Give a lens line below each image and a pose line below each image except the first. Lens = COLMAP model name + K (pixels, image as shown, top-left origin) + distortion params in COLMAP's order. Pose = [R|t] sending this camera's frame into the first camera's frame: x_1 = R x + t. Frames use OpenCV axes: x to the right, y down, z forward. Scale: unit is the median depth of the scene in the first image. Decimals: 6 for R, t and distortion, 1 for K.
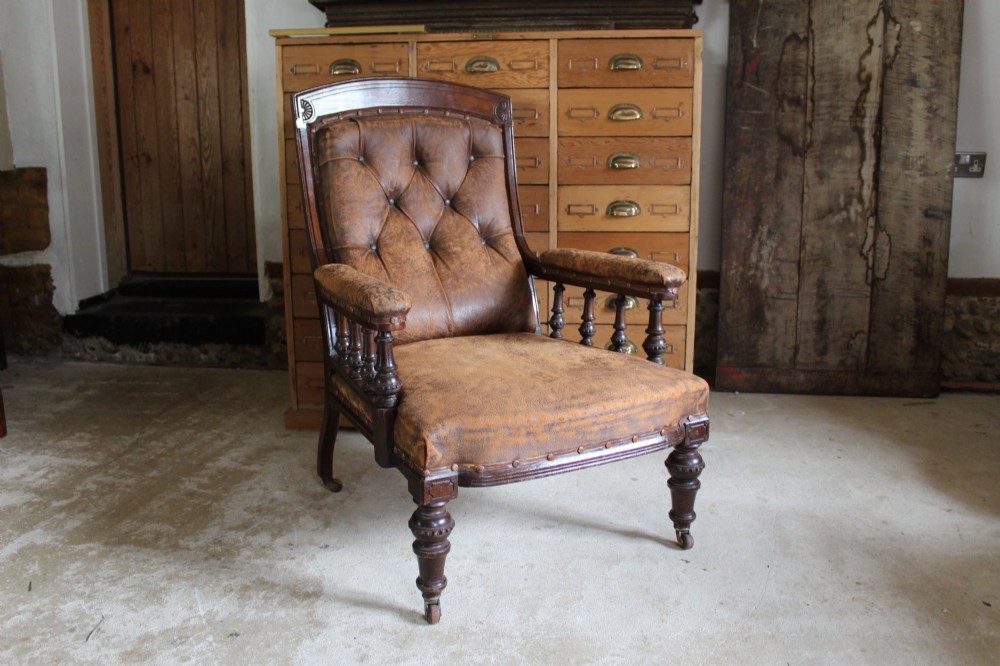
lens RADIAL K [[867.1, 0, 492.7], [0, 867.1, 321.7], [0, 0, 1]] dist [-0.158543, 0.145164]
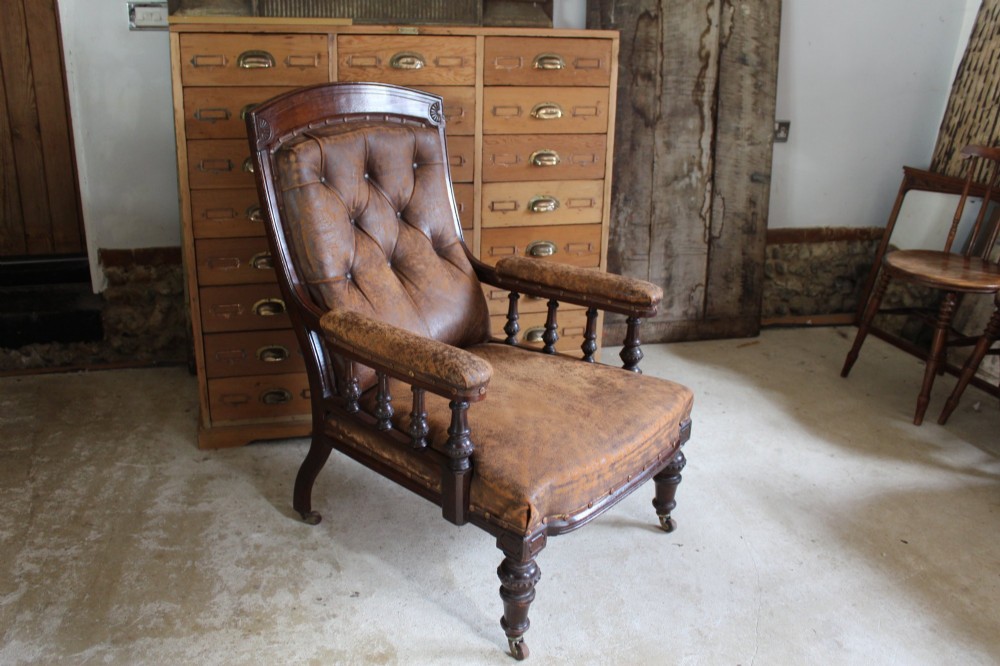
lens RADIAL K [[867.1, 0, 489.6], [0, 867.1, 322.4], [0, 0, 1]] dist [-0.158543, 0.145164]
pose [[0.928579, -0.095828, 0.358549, -0.246893], [0.045997, 0.988358, 0.145029, -0.121299], [-0.368273, -0.118179, 0.922176, 0.045281]]
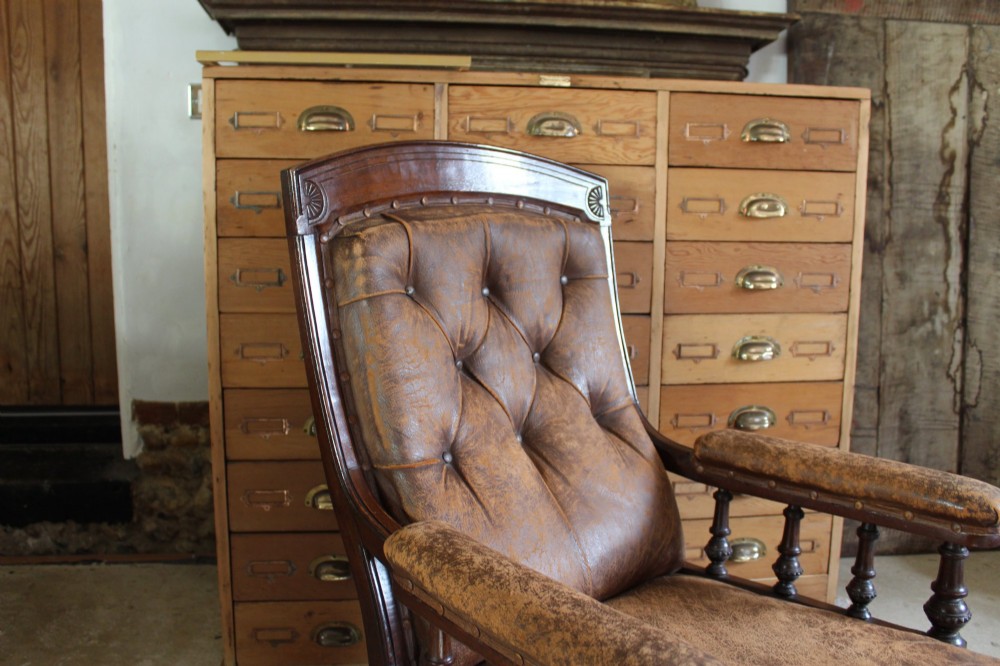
lens RADIAL K [[867.1, 0, 492.0], [0, 867.1, 326.8], [0, 0, 1]] dist [-0.158543, 0.145164]
pose [[0.972141, -0.017084, 0.233772, -0.171610], [0.029361, 0.998360, -0.049137, -0.102585], [-0.232550, 0.054631, 0.971049, 0.338733]]
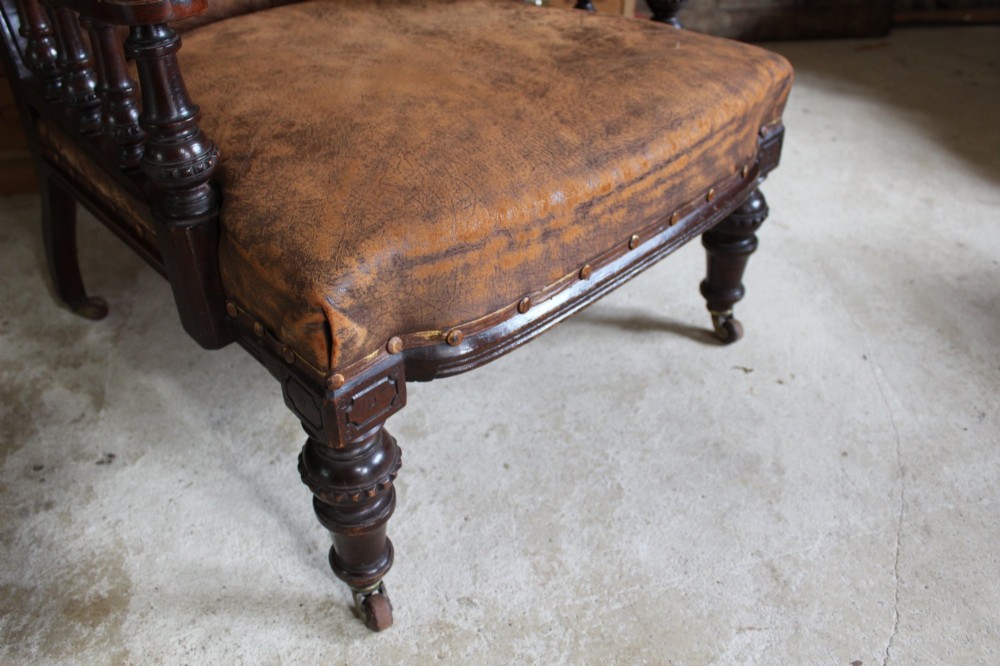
lens RADIAL K [[867.1, 0, 490.2], [0, 867.1, 320.6], [0, 0, 1]] dist [-0.158543, 0.145164]
pose [[0.955718, -0.174449, 0.237002, -0.052019], [0.067447, 0.913764, 0.400608, -0.003305], [-0.286450, -0.366884, 0.885067, 0.333334]]
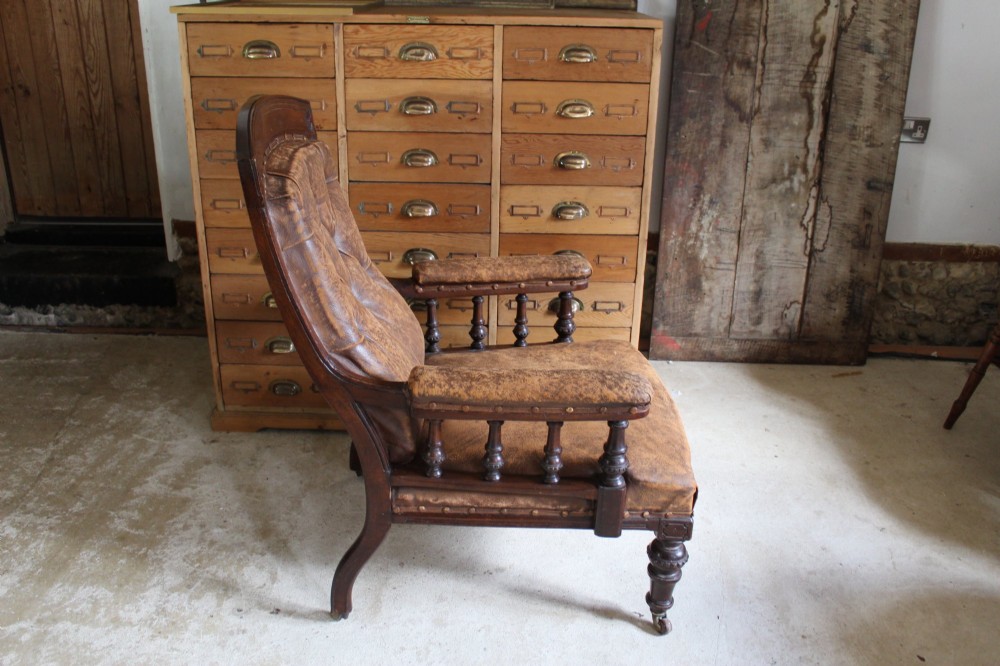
lens RADIAL K [[867.1, 0, 490.7], [0, 867.1, 322.2], [0, 0, 1]] dist [-0.158543, 0.145164]
pose [[0.993484, -0.020651, 0.112088, -0.035395], [-0.001200, 0.981498, 0.191470, -0.161657], [-0.113968, -0.190357, 0.975077, 0.061047]]
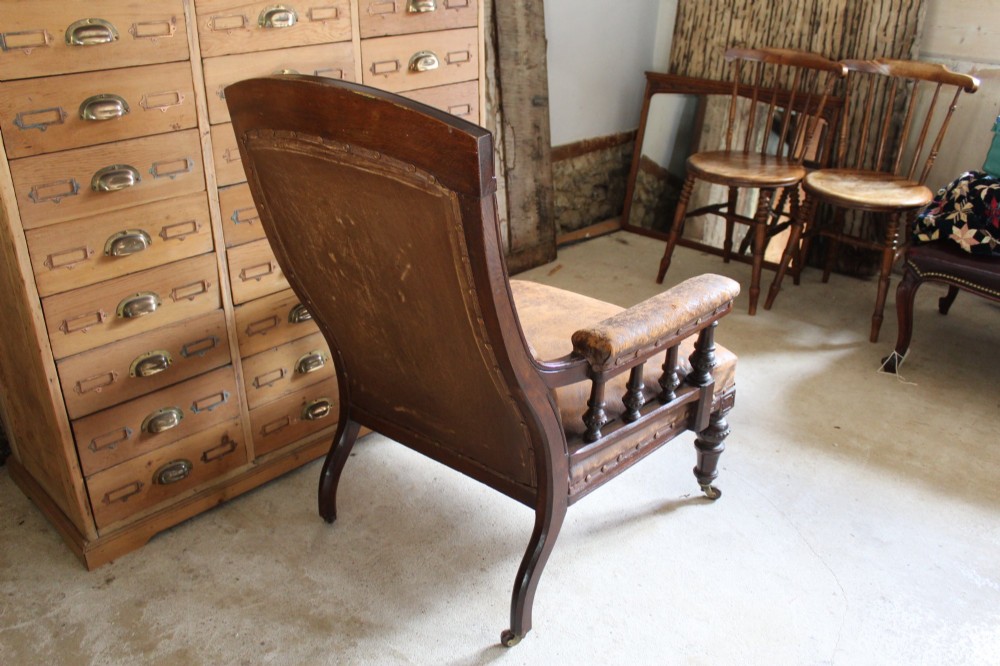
lens RADIAL K [[867.1, 0, 484.7], [0, 867.1, 322.7], [0, 0, 1]] dist [-0.158543, 0.145164]
pose [[0.623195, -0.321859, 0.712765, -0.425561], [0.159915, 0.944574, 0.286717, -0.191716], [-0.765542, -0.064699, 0.640124, 0.310747]]
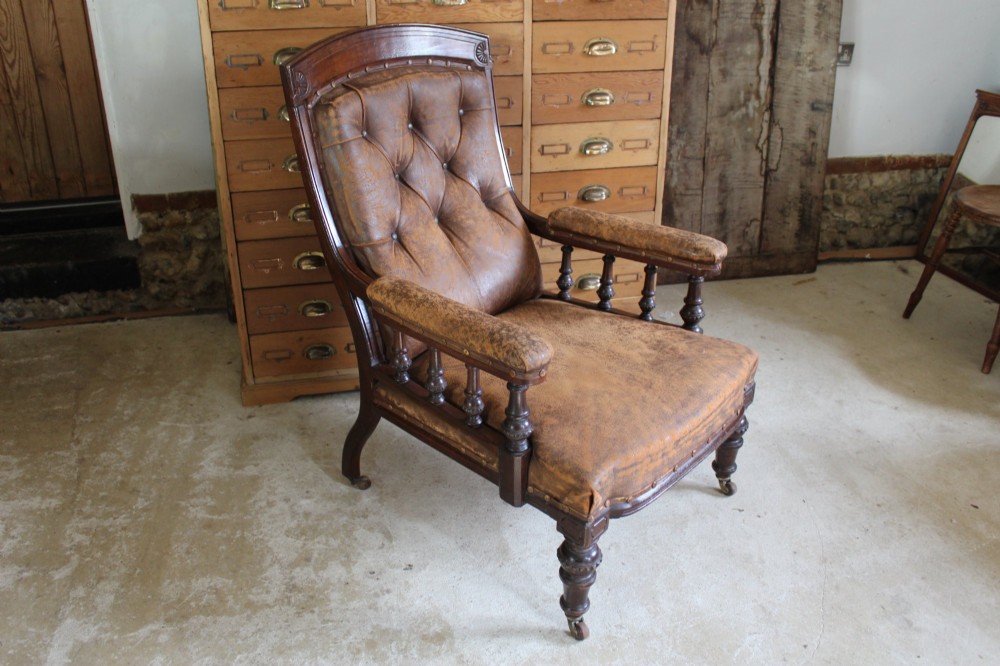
lens RADIAL K [[867.1, 0, 490.5], [0, 867.1, 322.8], [0, 0, 1]] dist [-0.158543, 0.145164]
pose [[0.940771, -0.140563, 0.308533, -0.242837], [0.062967, 0.966615, 0.248376, -0.157521], [-0.333145, -0.214238, 0.918214, 0.090326]]
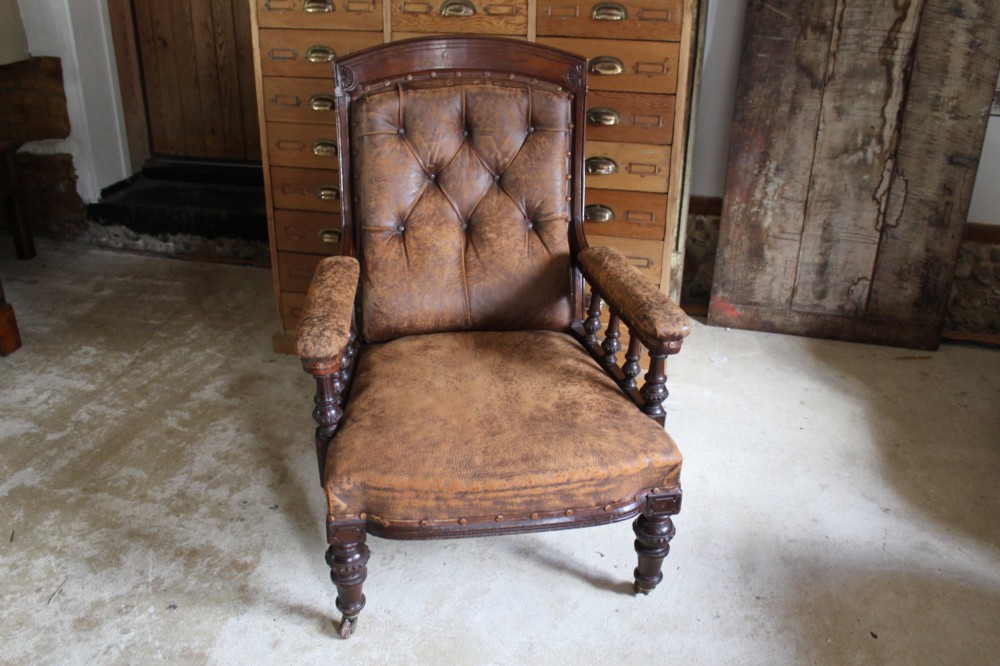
lens RADIAL K [[867.1, 0, 493.1], [0, 867.1, 321.2], [0, 0, 1]] dist [-0.158543, 0.145164]
pose [[0.994249, 0.058492, -0.089707, 0.108744], [-0.036680, 0.972997, 0.227885, -0.149094], [0.100614, -0.223284, 0.969547, 0.015288]]
